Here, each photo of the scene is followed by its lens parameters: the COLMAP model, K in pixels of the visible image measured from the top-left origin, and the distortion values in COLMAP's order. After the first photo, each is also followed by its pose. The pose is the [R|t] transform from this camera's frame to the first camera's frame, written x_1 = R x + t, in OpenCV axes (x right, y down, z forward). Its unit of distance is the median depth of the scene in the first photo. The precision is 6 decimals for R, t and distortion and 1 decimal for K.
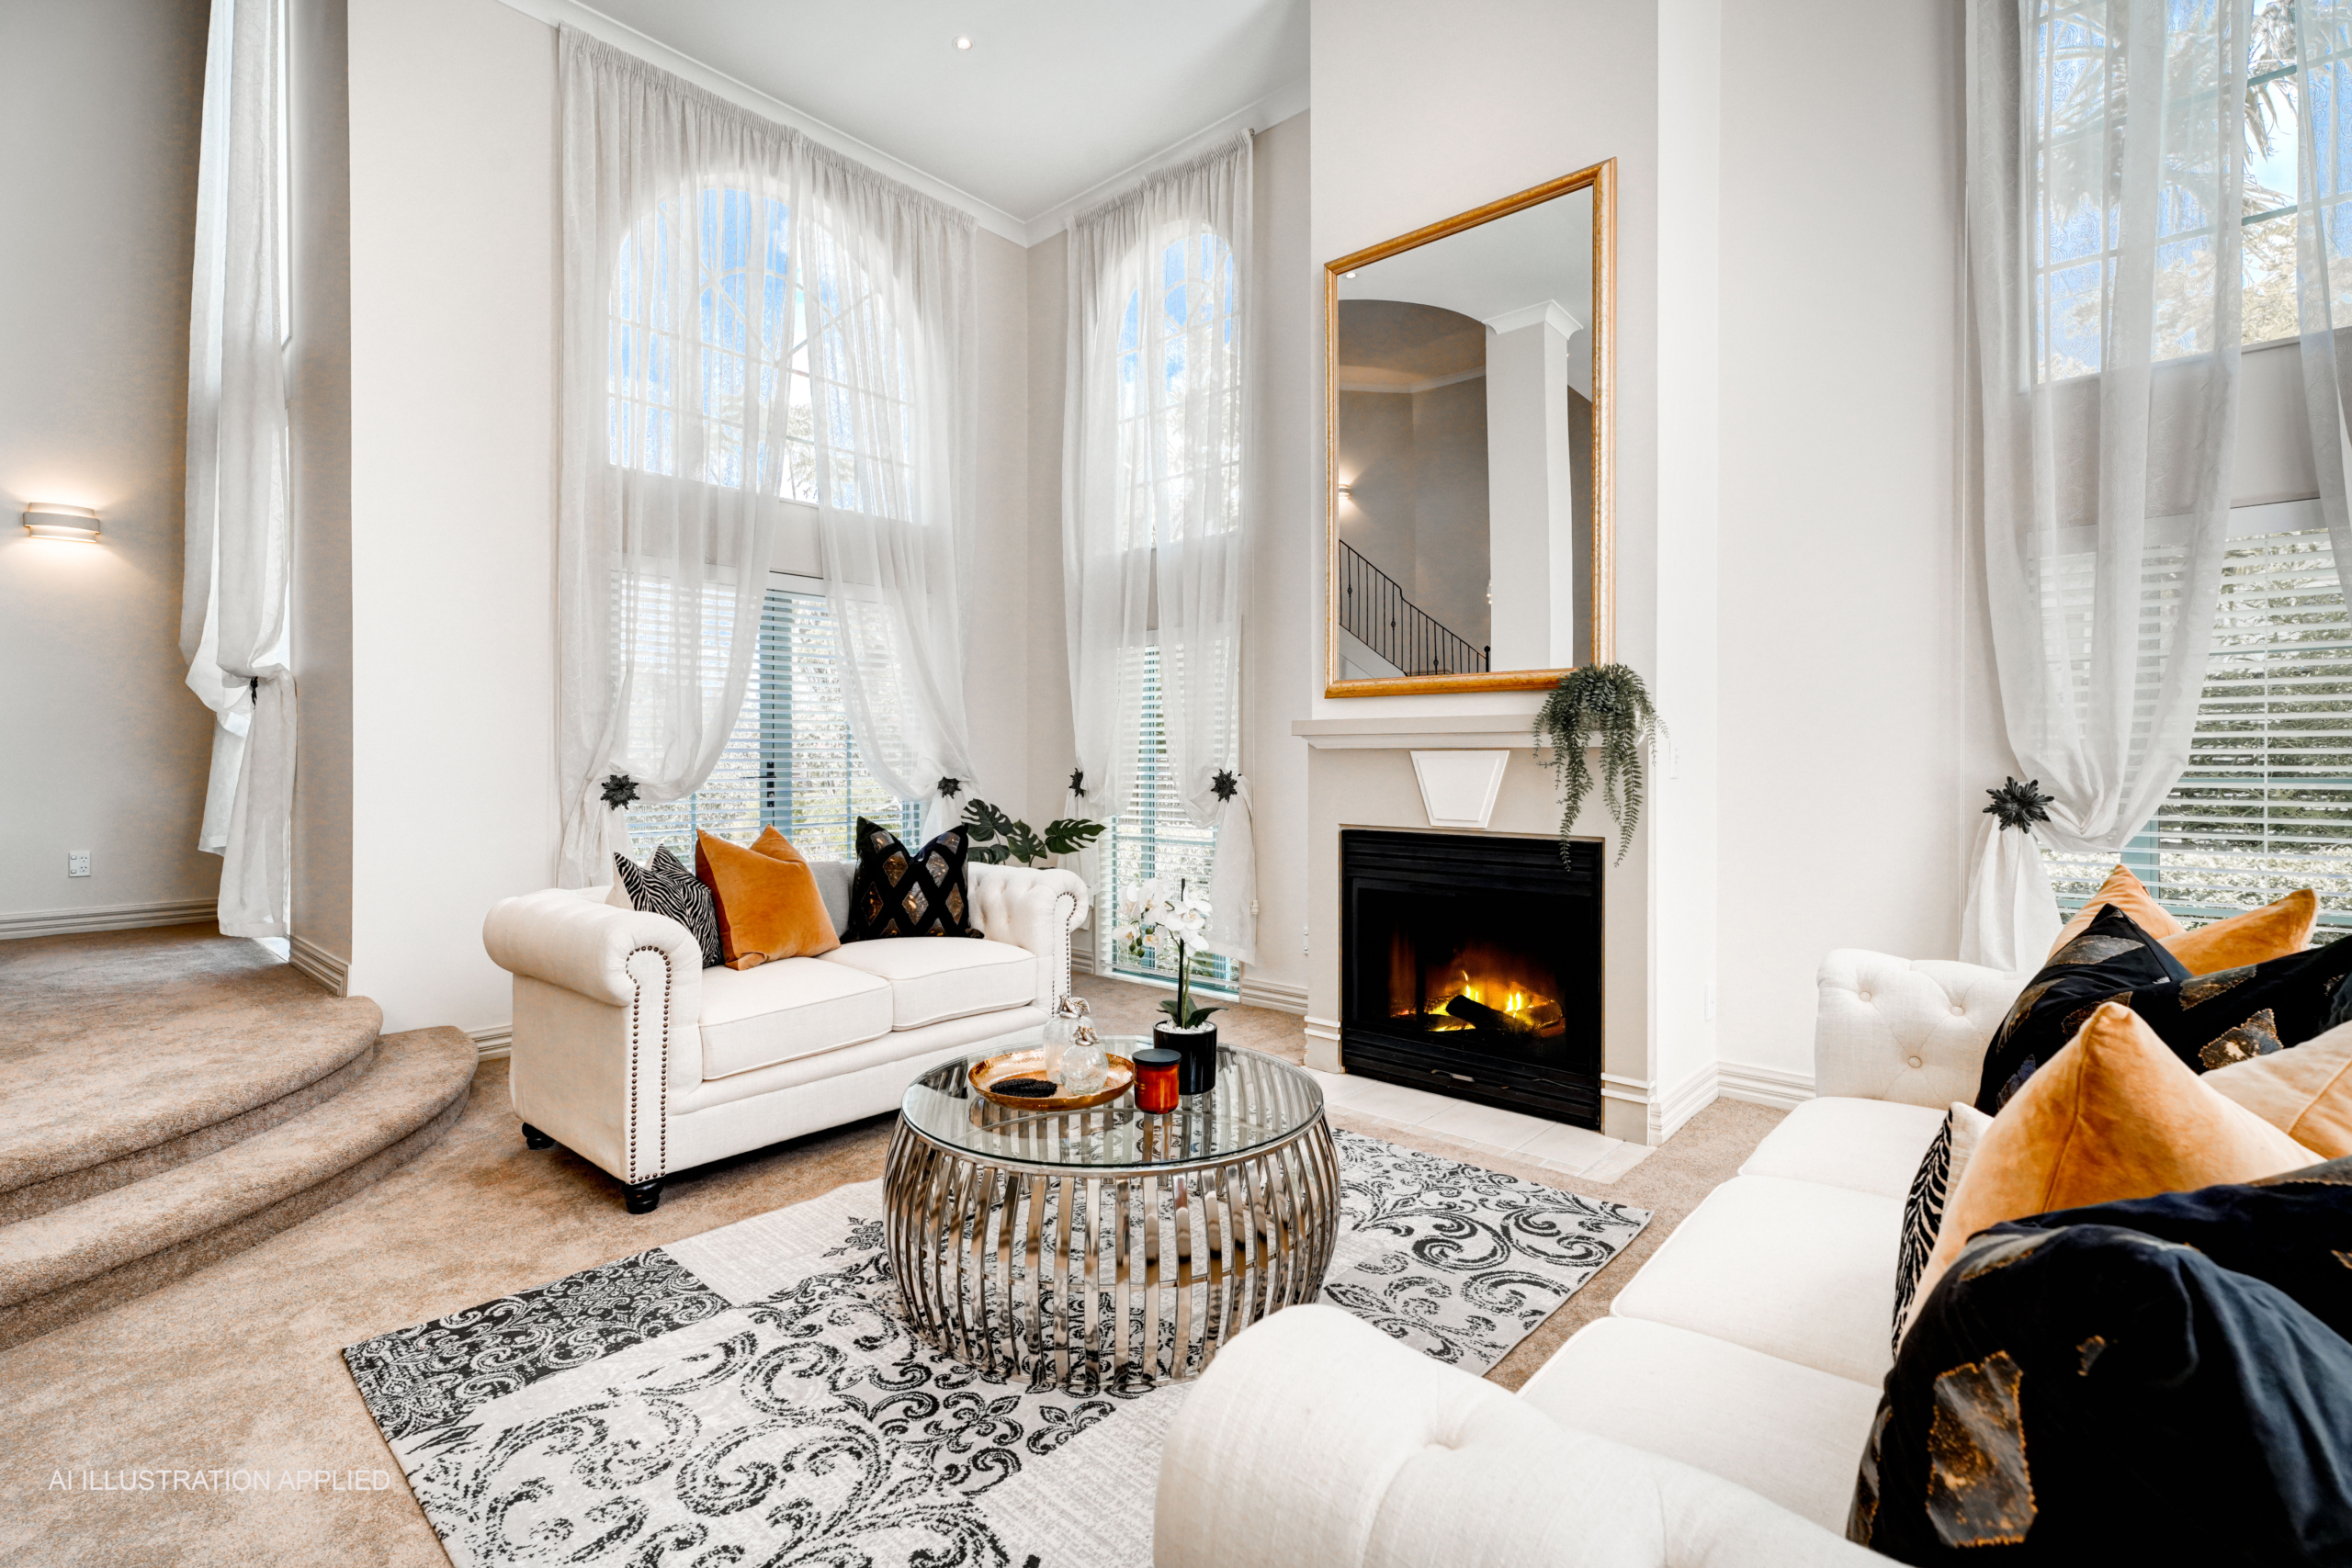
lens RADIAL K [[1062.8, 0, 1178.0], [0, 1062.8, 770.8], [0, 0, 1]] dist [0.005738, 0.001157]
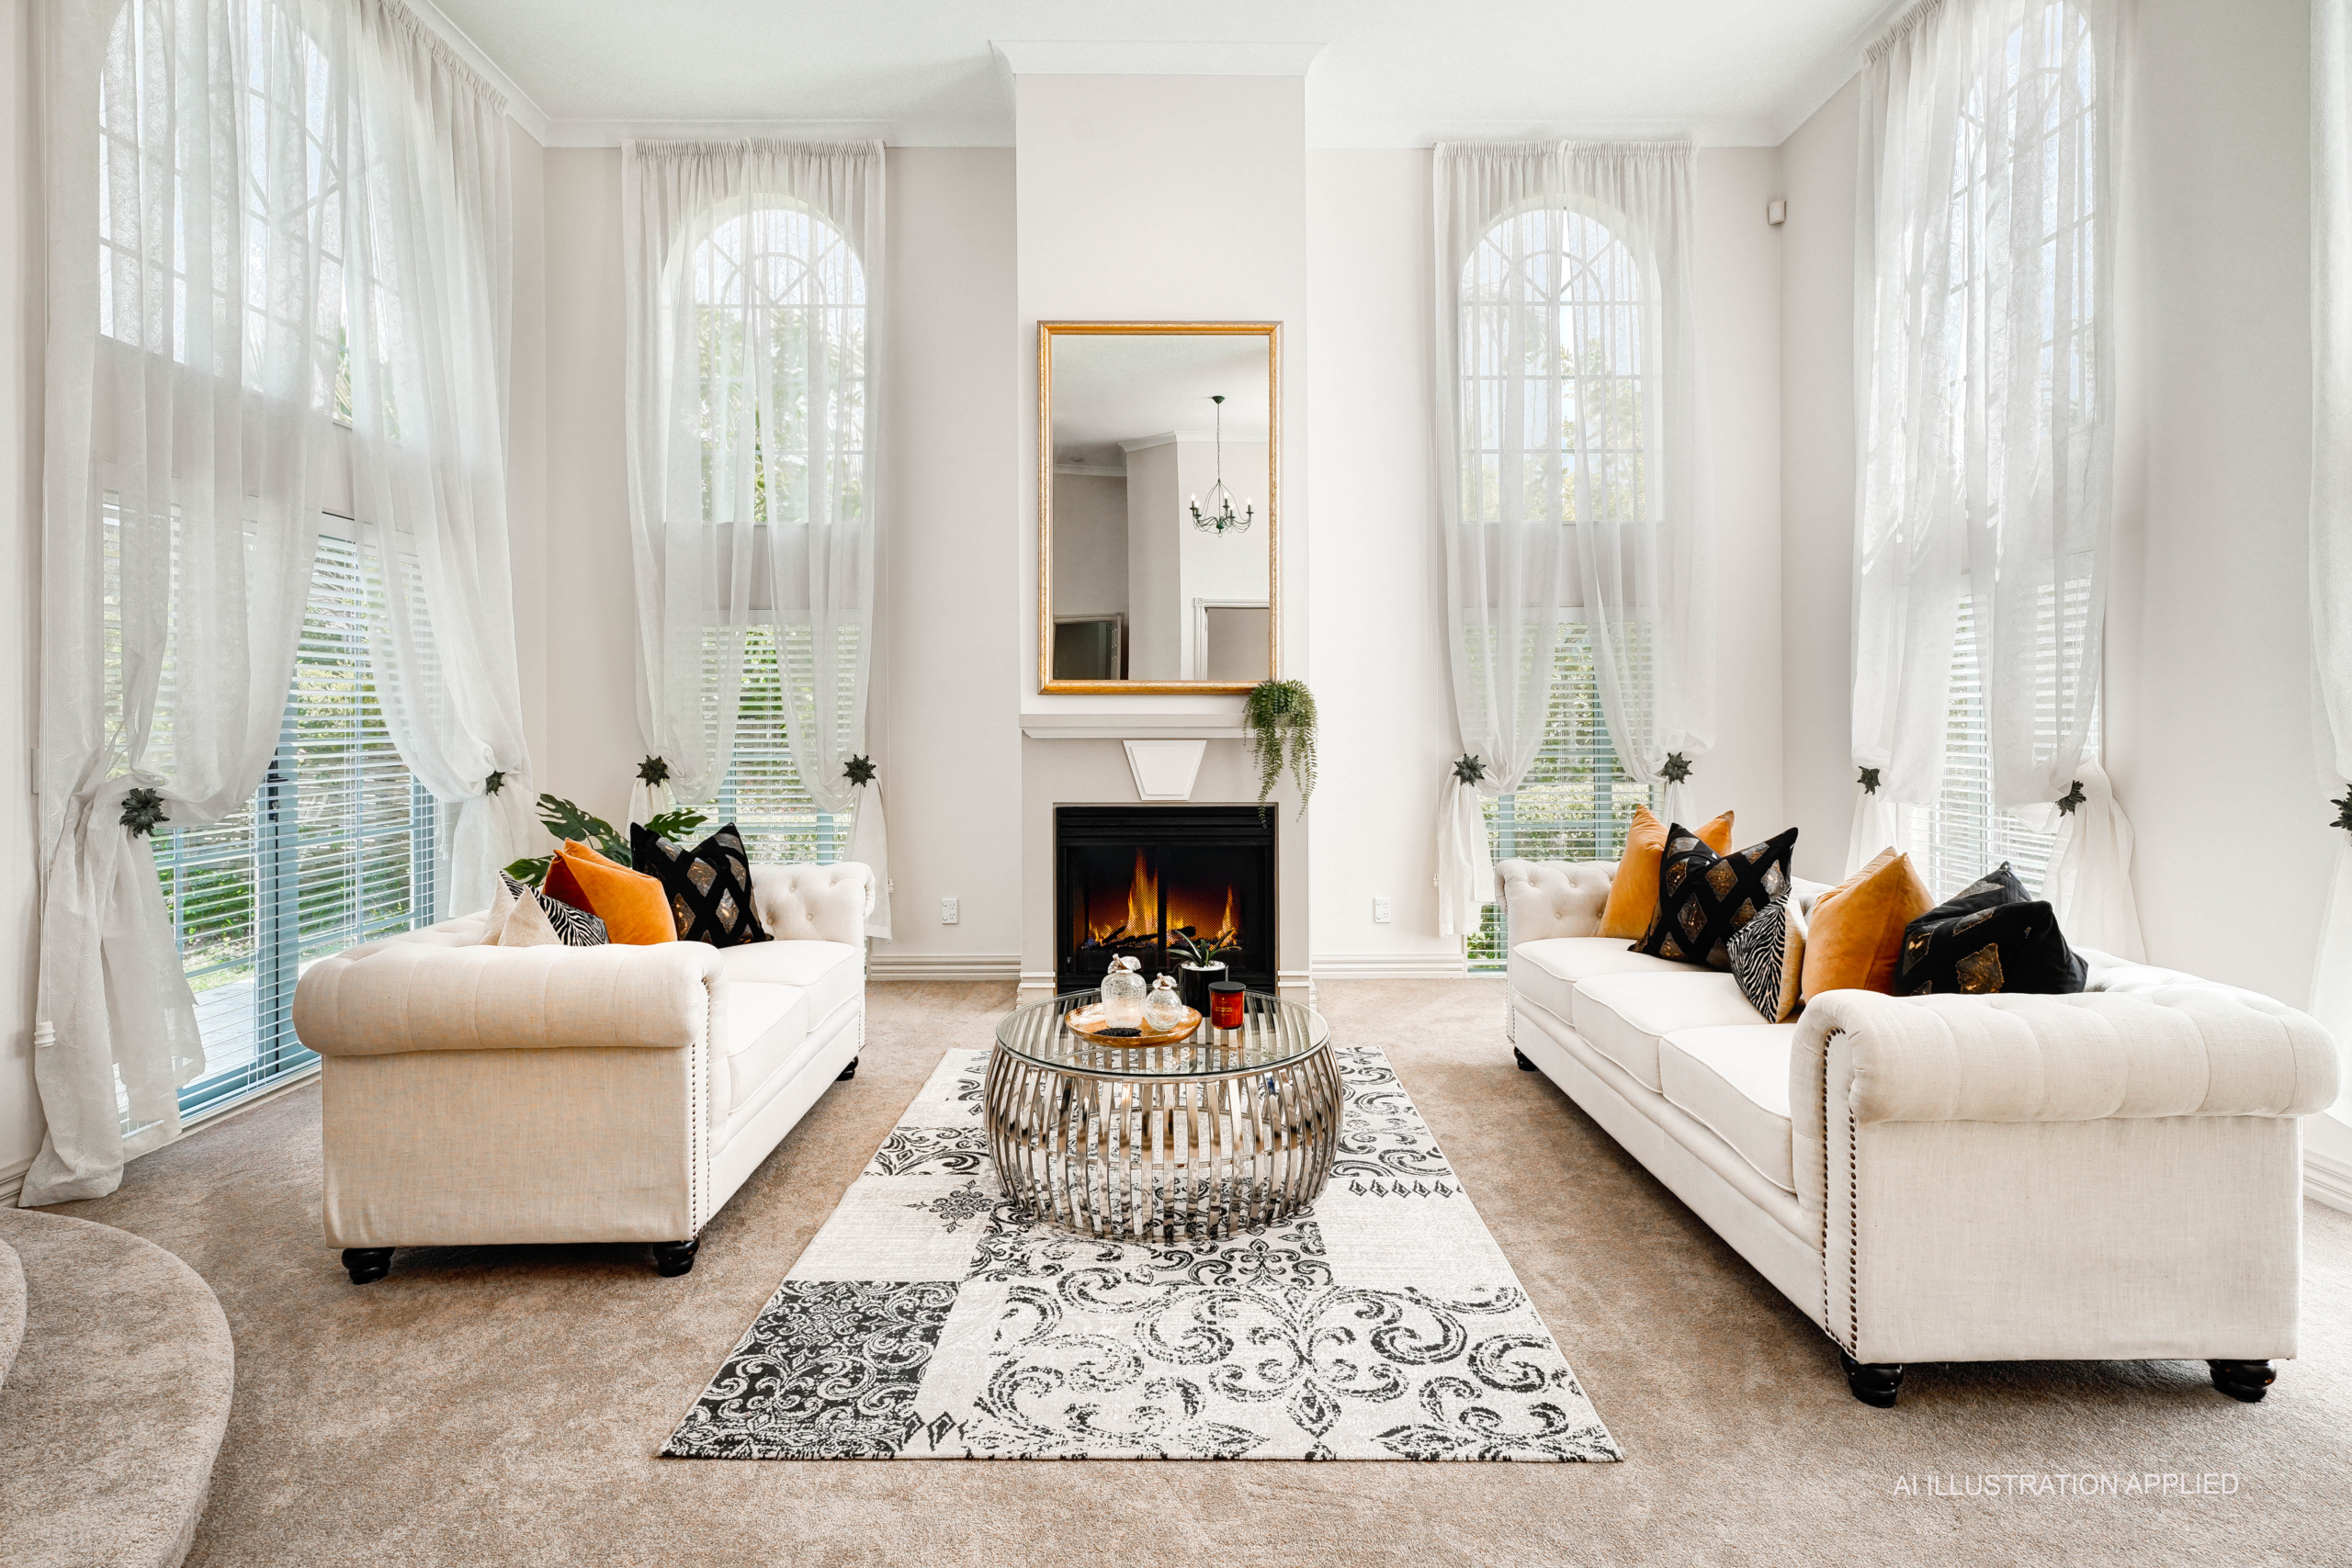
lens RADIAL K [[1062.8, 0, 1216.1], [0, 1062.8, 733.3], [0, 0, 1]] dist [0.005738, 0.001157]
pose [[0.742223, -0.010315, 0.670073, -0.931070], [0.009976, 0.999941, 0.004343, -0.055223], [-0.670078, 0.003461, 0.742282, 0.020964]]
